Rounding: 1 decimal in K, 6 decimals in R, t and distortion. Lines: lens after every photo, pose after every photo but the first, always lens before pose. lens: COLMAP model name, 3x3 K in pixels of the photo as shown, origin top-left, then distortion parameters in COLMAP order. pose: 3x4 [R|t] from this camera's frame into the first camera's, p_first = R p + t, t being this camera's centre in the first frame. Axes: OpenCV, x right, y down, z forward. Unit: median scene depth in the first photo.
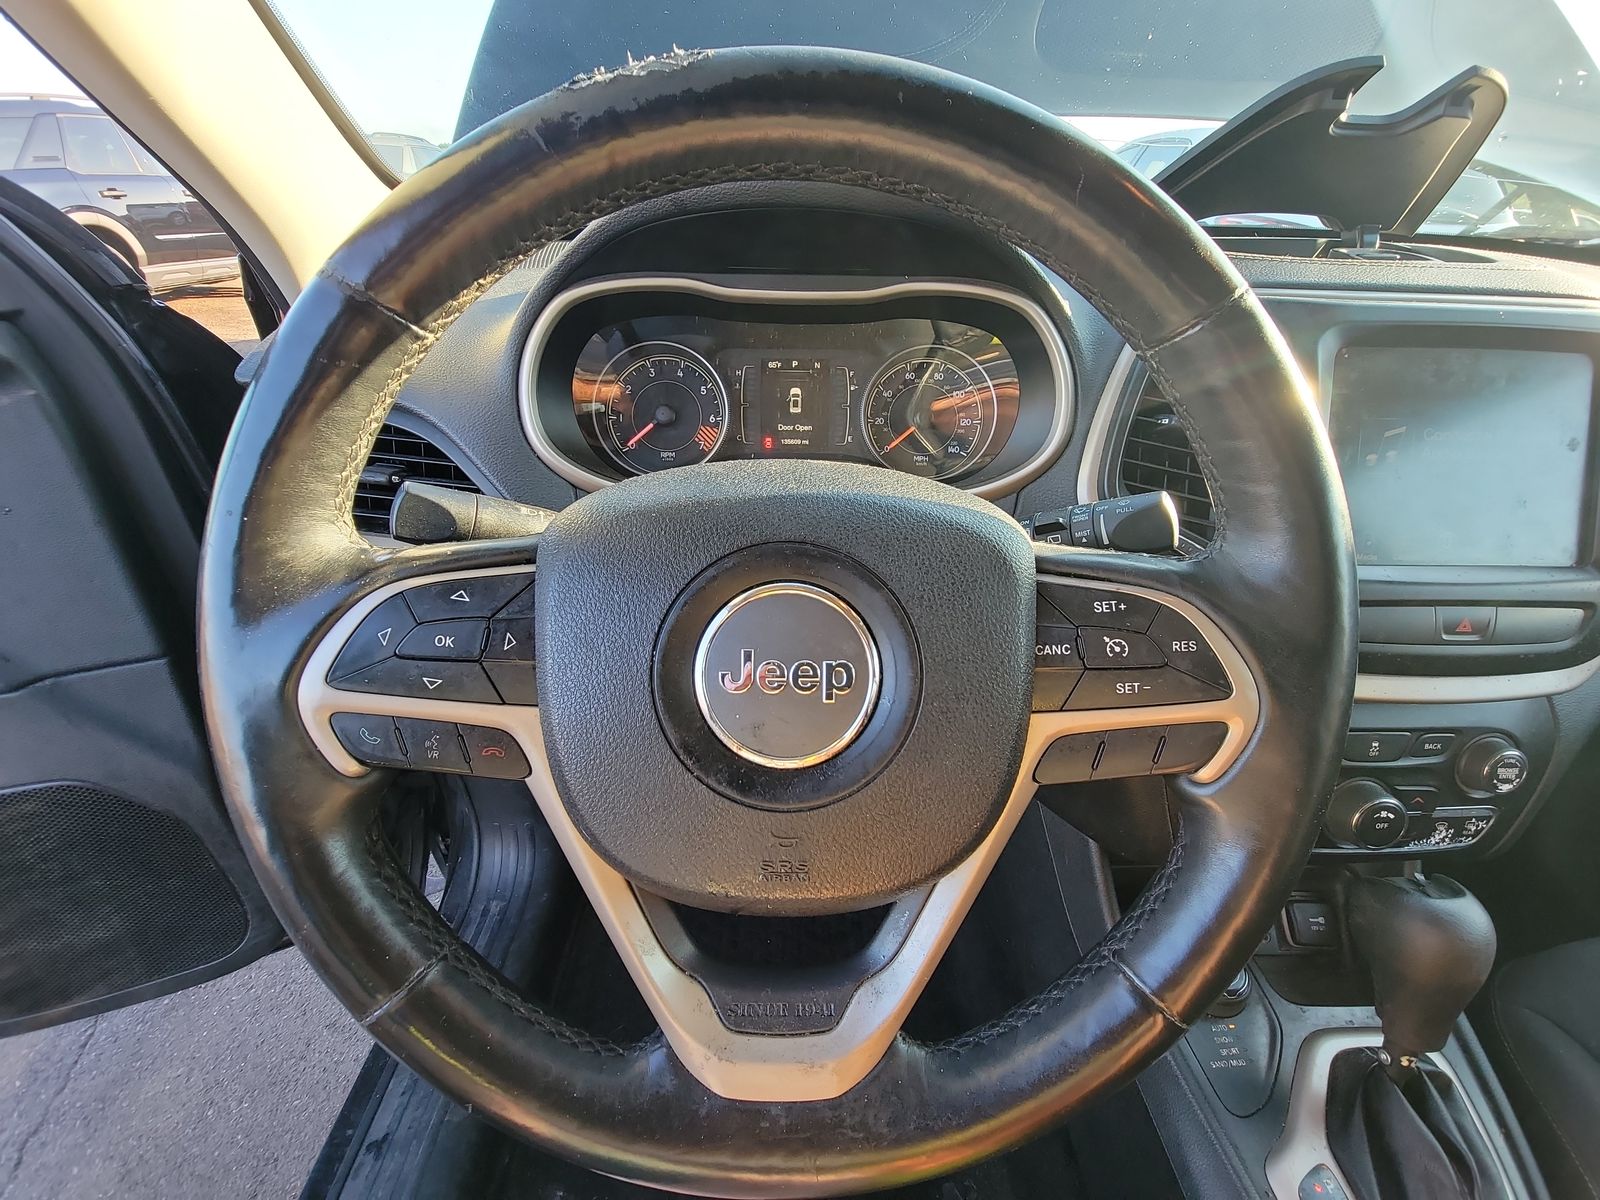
lens RADIAL K [[641.7, 0, 800.1], [0, 641.7, 598.9], [0, 0, 1]] dist [-0.008537, -0.000126]
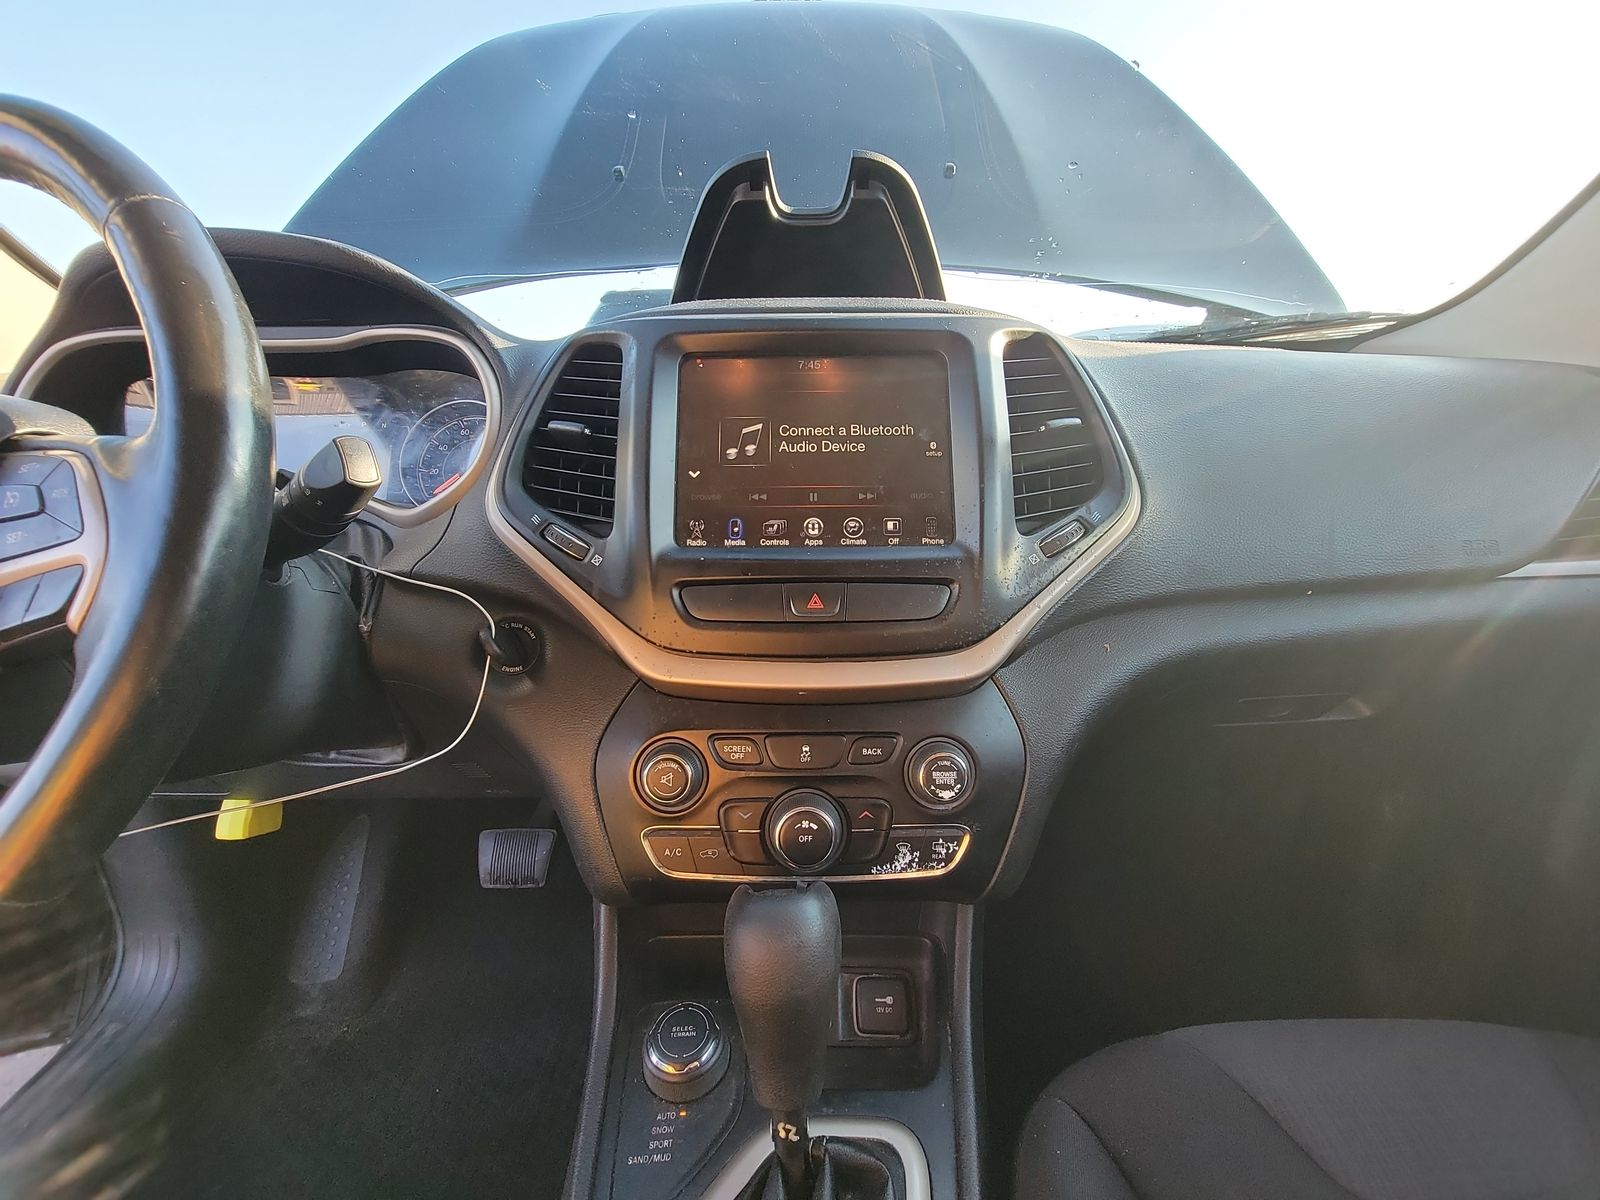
lens RADIAL K [[641.7, 0, 800.4], [0, 641.7, 596.3], [0, 0, 1]] dist [-0.008537, -0.000126]
pose [[0.999749, -0.013855, -0.017589, 0.883915], [0.008735, 0.964651, -0.263384, 0.252029], [0.020617, 0.263165, 0.964531, 0.030949]]
